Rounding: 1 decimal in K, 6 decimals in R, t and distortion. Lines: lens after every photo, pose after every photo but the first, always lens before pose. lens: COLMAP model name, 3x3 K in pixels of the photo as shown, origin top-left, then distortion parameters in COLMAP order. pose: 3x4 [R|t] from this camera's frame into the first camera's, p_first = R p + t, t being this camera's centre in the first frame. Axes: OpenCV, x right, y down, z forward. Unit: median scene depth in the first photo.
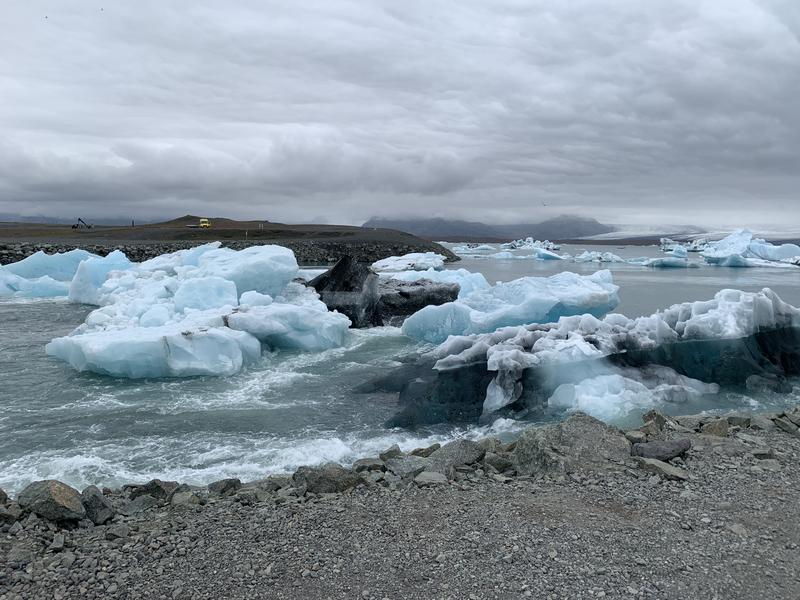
lens RADIAL K [[615.4, 0, 414.0], [0, 615.4, 300.1], [0, 0, 1]] dist [0.124405, -0.120852]
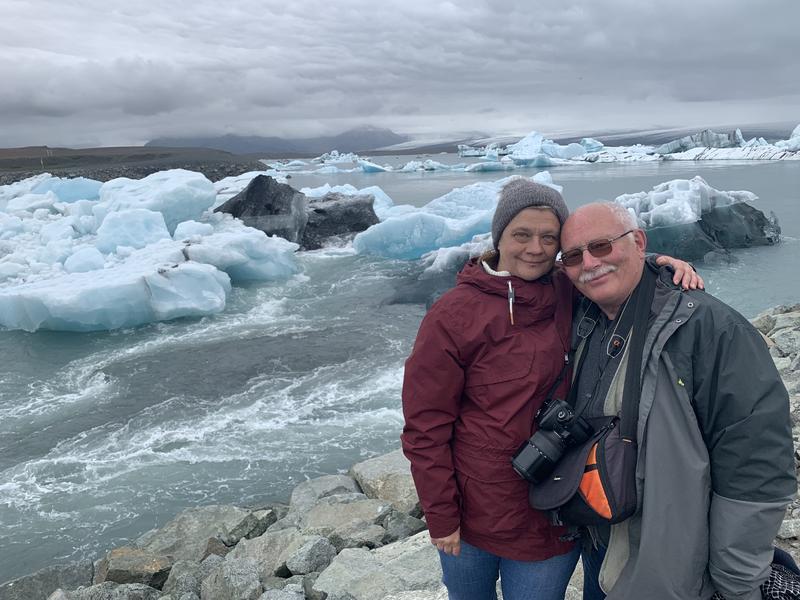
lens RADIAL K [[615.4, 0, 397.6], [0, 615.4, 314.7], [0, 0, 1]] dist [0.085114, -0.122961]
pose [[0.957068, -0.125817, 0.261136, -0.222562], [0.083857, 0.982544, 0.166059, -0.005448], [-0.277470, -0.137032, 0.950911, 0.032399]]
